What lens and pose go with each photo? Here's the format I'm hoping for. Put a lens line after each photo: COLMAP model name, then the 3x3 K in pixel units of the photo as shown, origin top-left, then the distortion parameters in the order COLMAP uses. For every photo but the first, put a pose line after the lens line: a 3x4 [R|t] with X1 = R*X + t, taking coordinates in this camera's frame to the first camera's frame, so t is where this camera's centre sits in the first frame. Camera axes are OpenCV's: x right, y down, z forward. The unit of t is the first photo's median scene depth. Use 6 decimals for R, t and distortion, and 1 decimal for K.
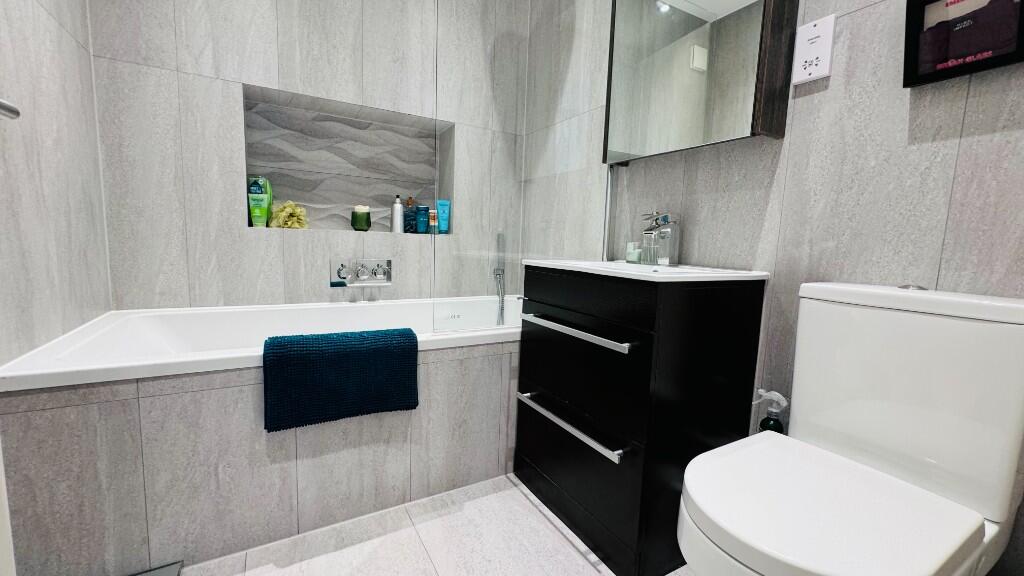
lens RADIAL K [[408.4, 0, 510.2], [0, 408.4, 287.5], [0, 0, 1]] dist [-0.001869, 0.000004]
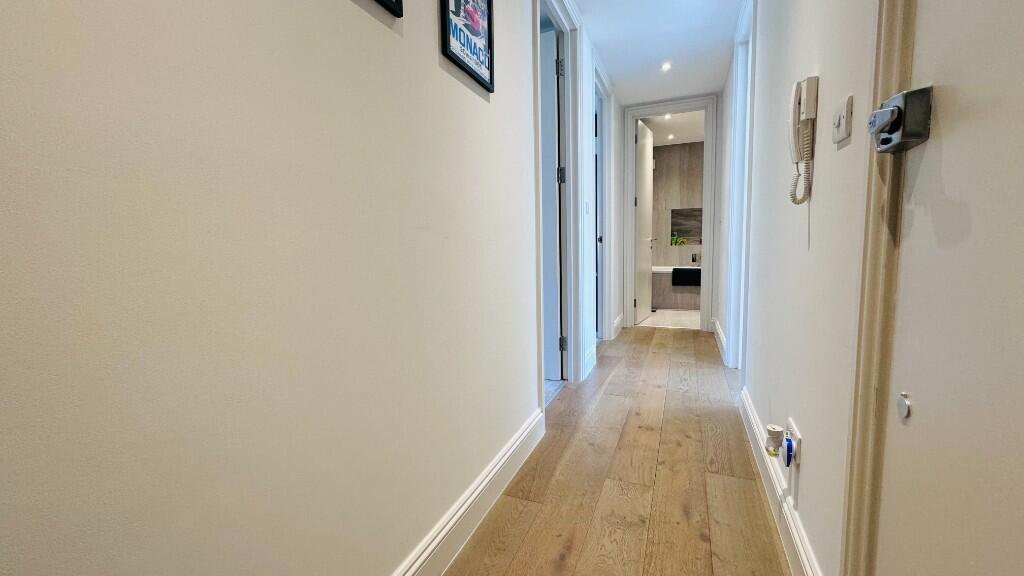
lens RADIAL K [[408.4, 0, 510.2], [0, 408.4, 287.5], [0, 0, 1]] dist [-0.001869, 0.000004]
pose [[0.591969, 0.030680, -0.805377, 1.500680], [-0.049050, 0.998794, 0.001994, 0.297709], [0.804467, 0.038323, 0.592760, -2.370173]]
